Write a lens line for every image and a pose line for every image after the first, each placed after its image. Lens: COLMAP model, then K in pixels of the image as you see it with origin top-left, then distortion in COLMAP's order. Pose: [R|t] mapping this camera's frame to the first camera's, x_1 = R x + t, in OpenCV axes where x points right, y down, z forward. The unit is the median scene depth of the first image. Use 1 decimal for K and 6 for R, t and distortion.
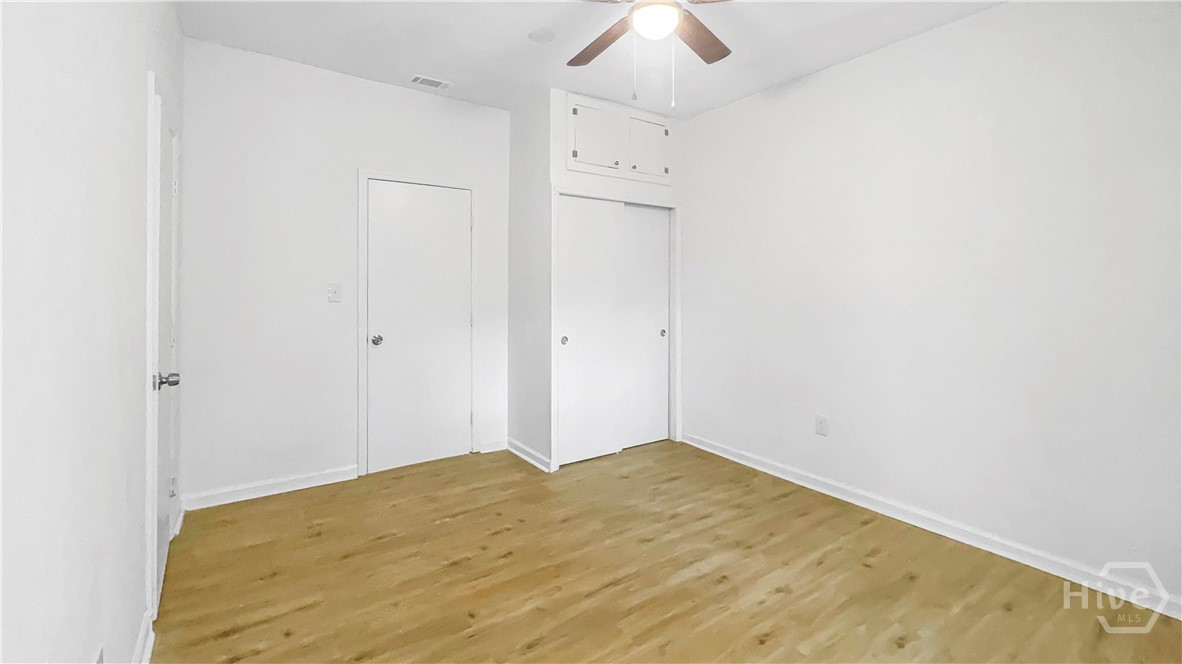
lens RADIAL K [[495.8, 0, 589.9], [0, 495.8, 314.4], [0, 0, 1]] dist [-0.000949, -0.000169]
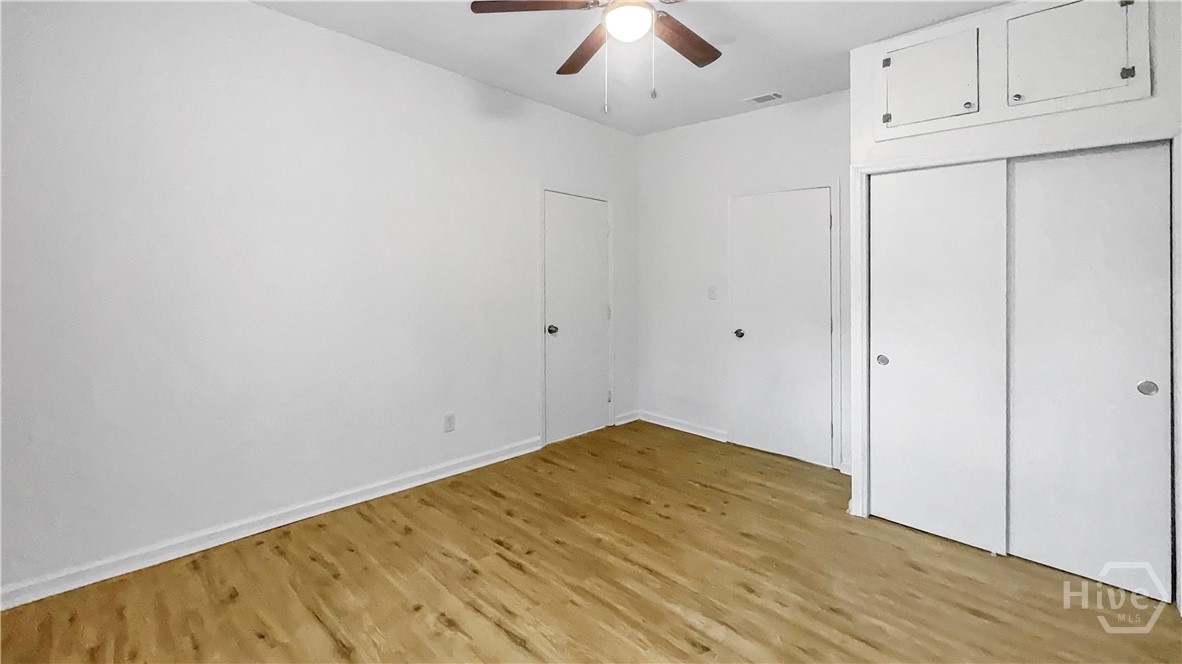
lens RADIAL K [[495.8, 0, 589.9], [0, 495.8, 314.4], [0, 0, 1]] dist [-0.000949, -0.000169]
pose [[0.199270, 0.074635, -0.977098, 0.902384], [-0.063497, 0.995983, 0.063128, -0.053832], [0.977885, 0.049463, 0.203209, 0.563305]]
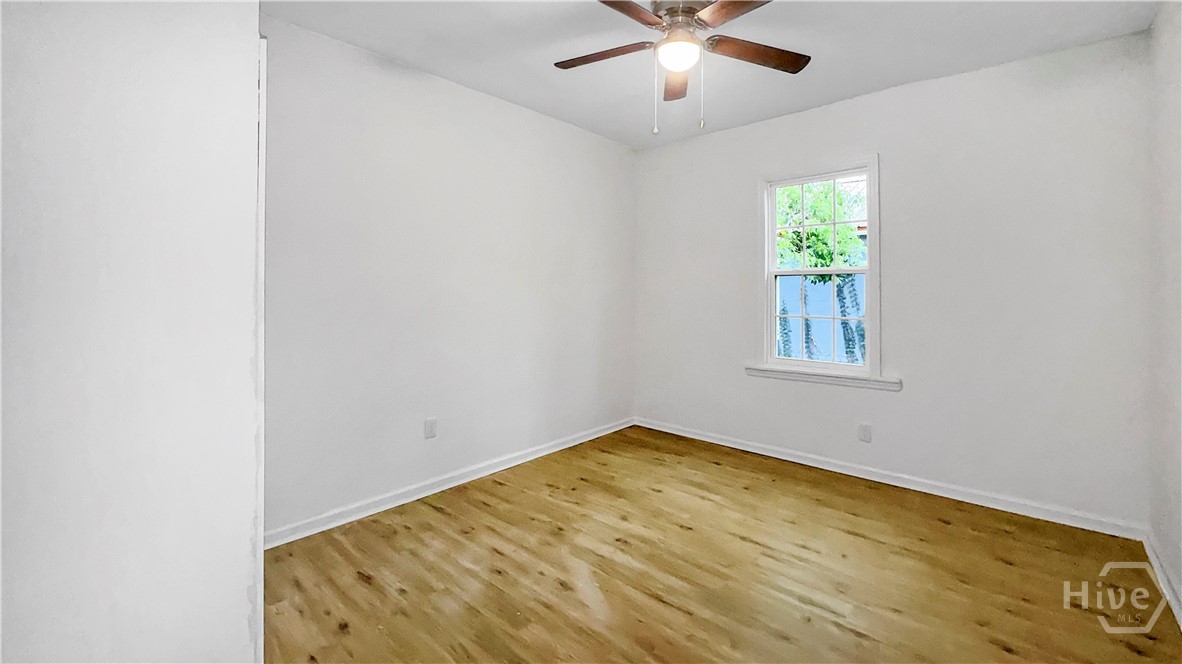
lens RADIAL K [[468.7, 0, 591.0], [0, 468.7, 332.0], [0, 0, 1]] dist [-0.000293, -0.000031]
pose [[-0.220771, -0.086879, 0.971449, -0.699805], [0.044730, 0.994075, 0.099068, -0.076161], [-0.974299, 0.065324, -0.215577, 1.159264]]
